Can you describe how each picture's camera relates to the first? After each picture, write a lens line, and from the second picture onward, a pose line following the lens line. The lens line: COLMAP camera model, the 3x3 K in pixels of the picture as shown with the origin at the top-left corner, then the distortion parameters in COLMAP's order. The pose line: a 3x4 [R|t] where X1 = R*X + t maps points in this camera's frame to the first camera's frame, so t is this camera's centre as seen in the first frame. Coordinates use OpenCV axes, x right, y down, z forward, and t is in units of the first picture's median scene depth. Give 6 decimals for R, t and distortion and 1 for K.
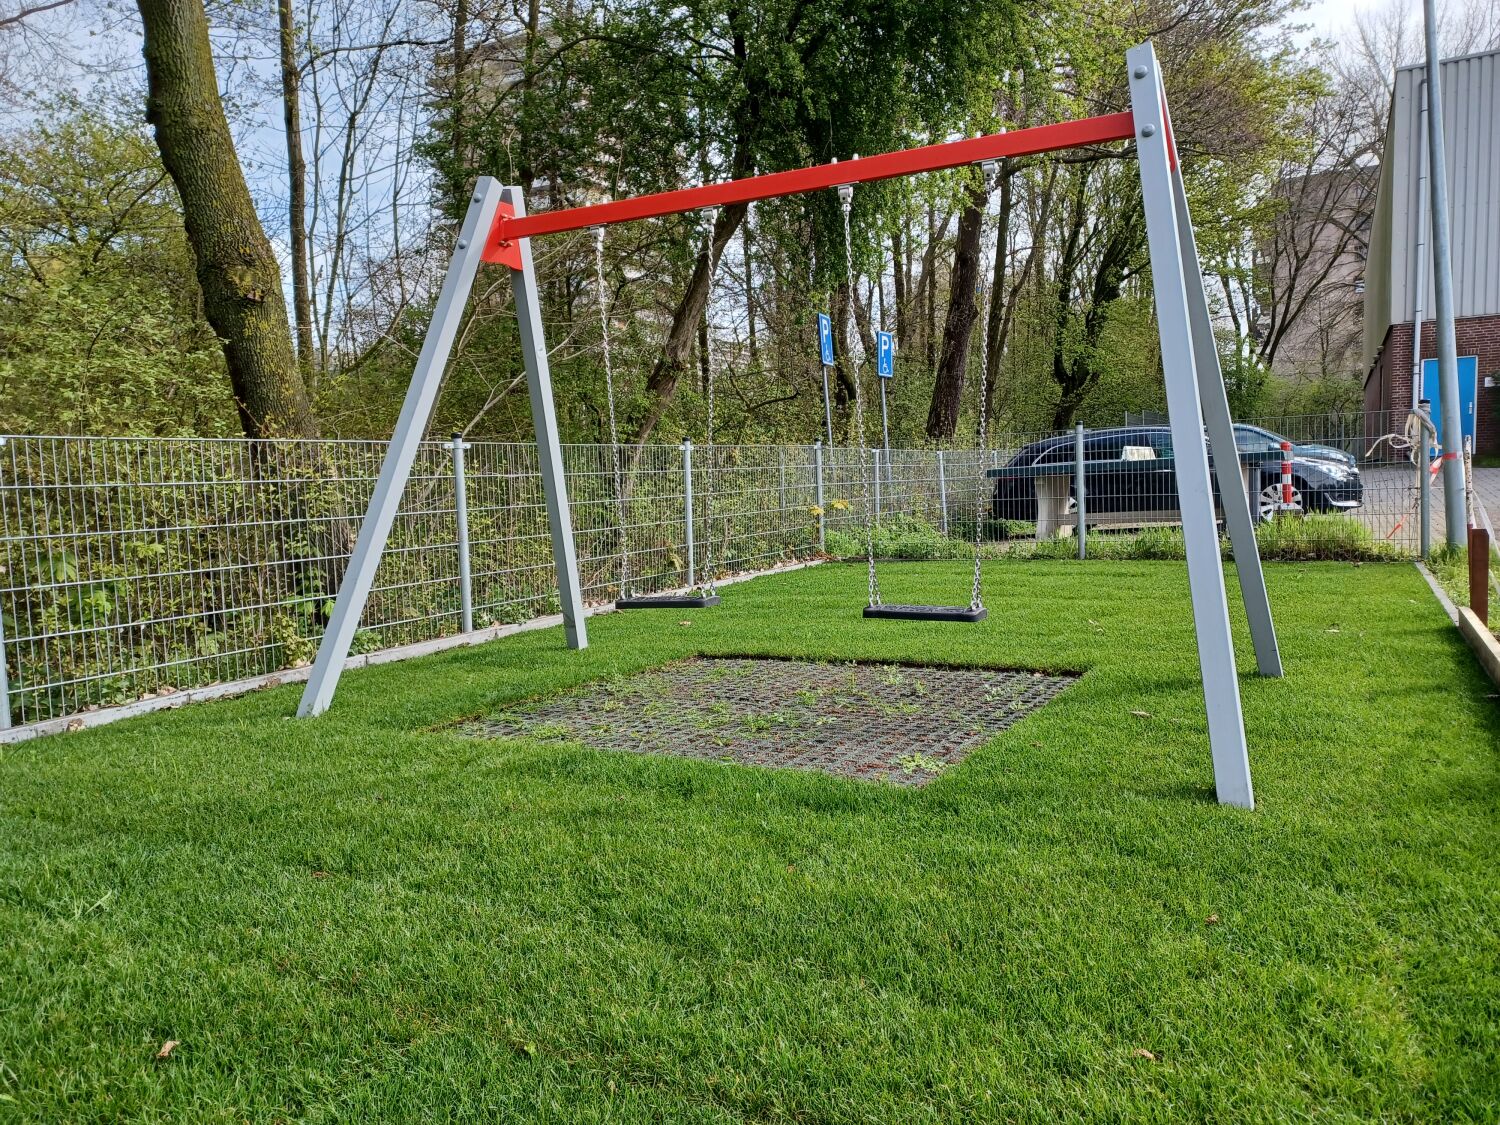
lens RADIAL K [[1065.8, 0, 750.0], [0, 1065.8, 562.5], [0, 0, 1]] dist [0.015392, -0.003848]
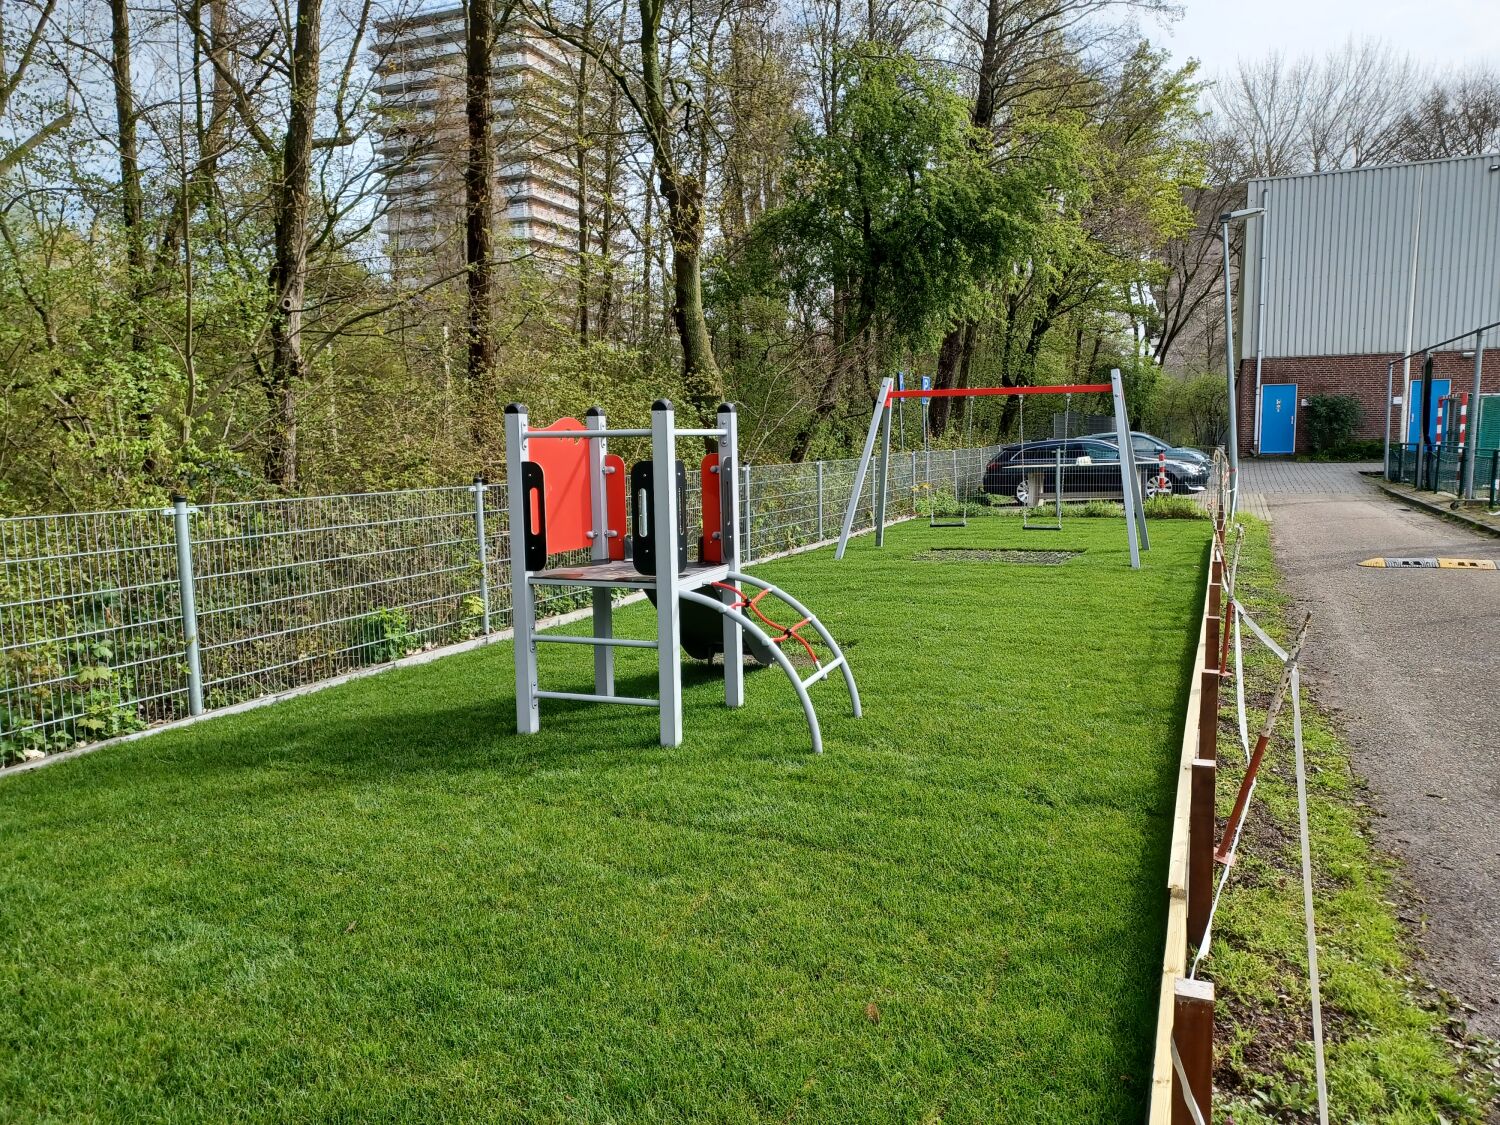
lens RADIAL K [[1065.8, 0, 750.0], [0, 1065.8, 562.5], [0, 0, 1]] dist [0.015392, -0.003848]
pose [[0.996282, 0.009807, 0.085591, -0.426110], [-0.012445, 0.999462, 0.030339, 0.028728], [-0.085247, -0.031292, 0.995868, -0.921675]]
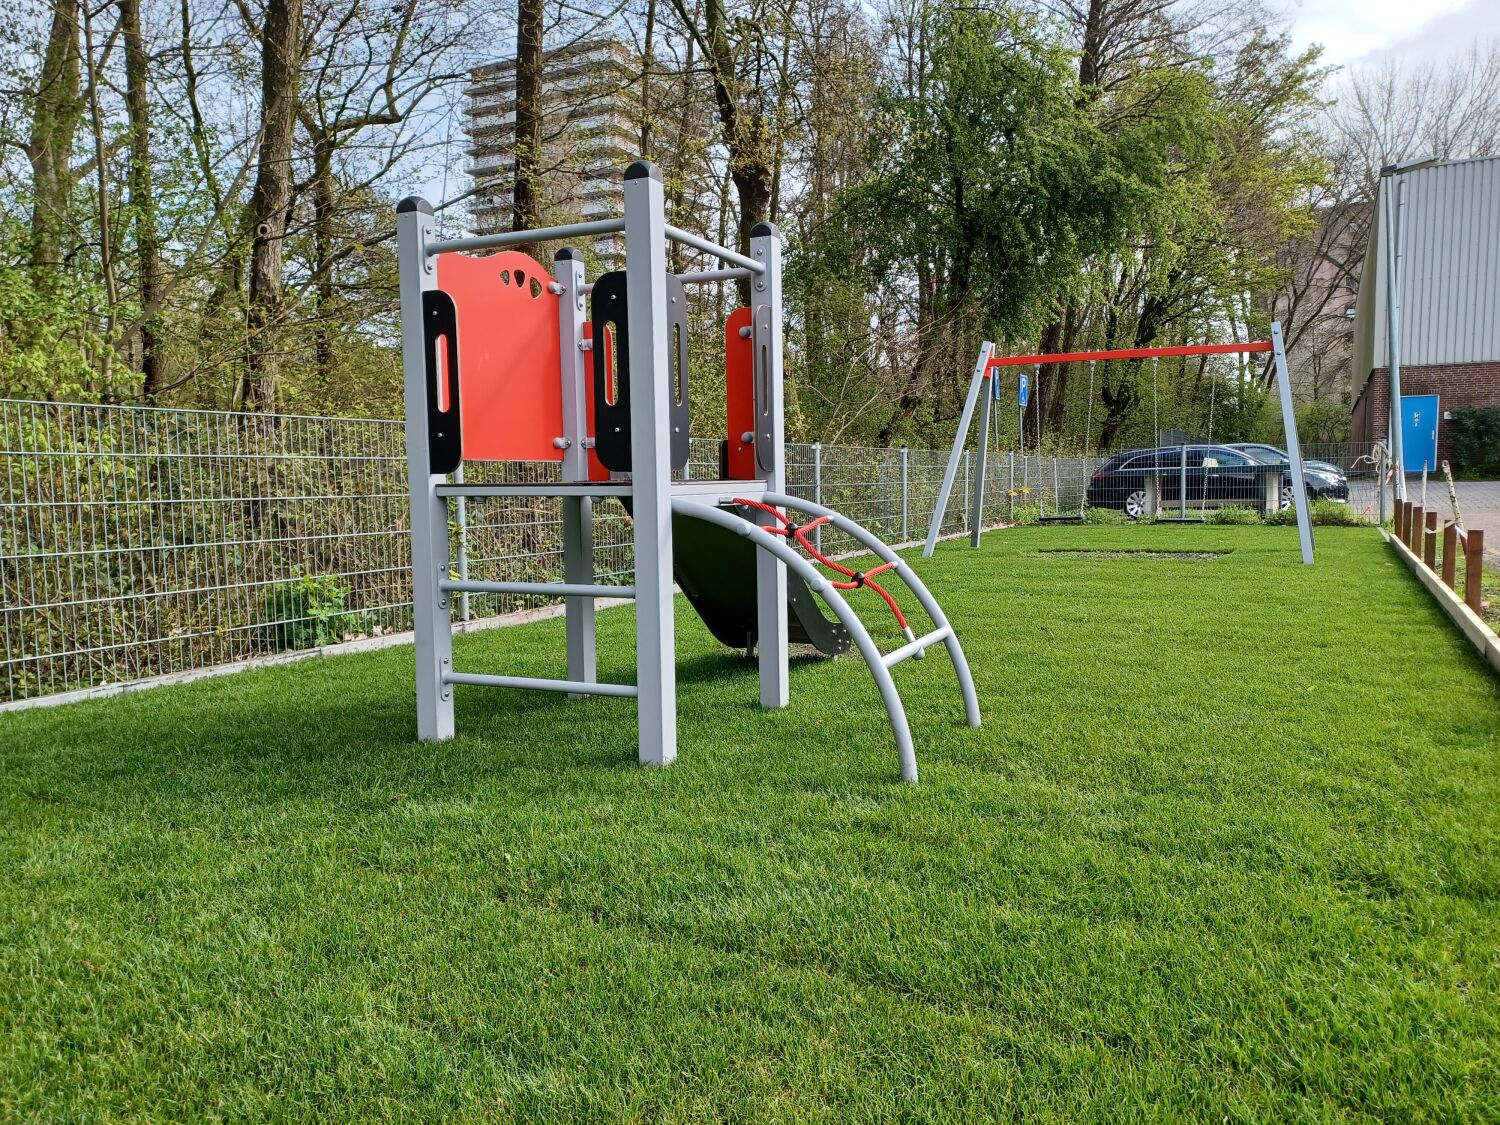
lens RADIAL K [[1065.8, 0, 750.0], [0, 1065.8, 562.5], [0, 0, 1]] dist [0.015392, -0.003848]
pose [[0.999695, 0.022527, 0.010095, -0.394947], [-0.022492, 0.999741, -0.003547, 0.079821], [-0.010172, 0.003318, 0.999943, -0.695823]]
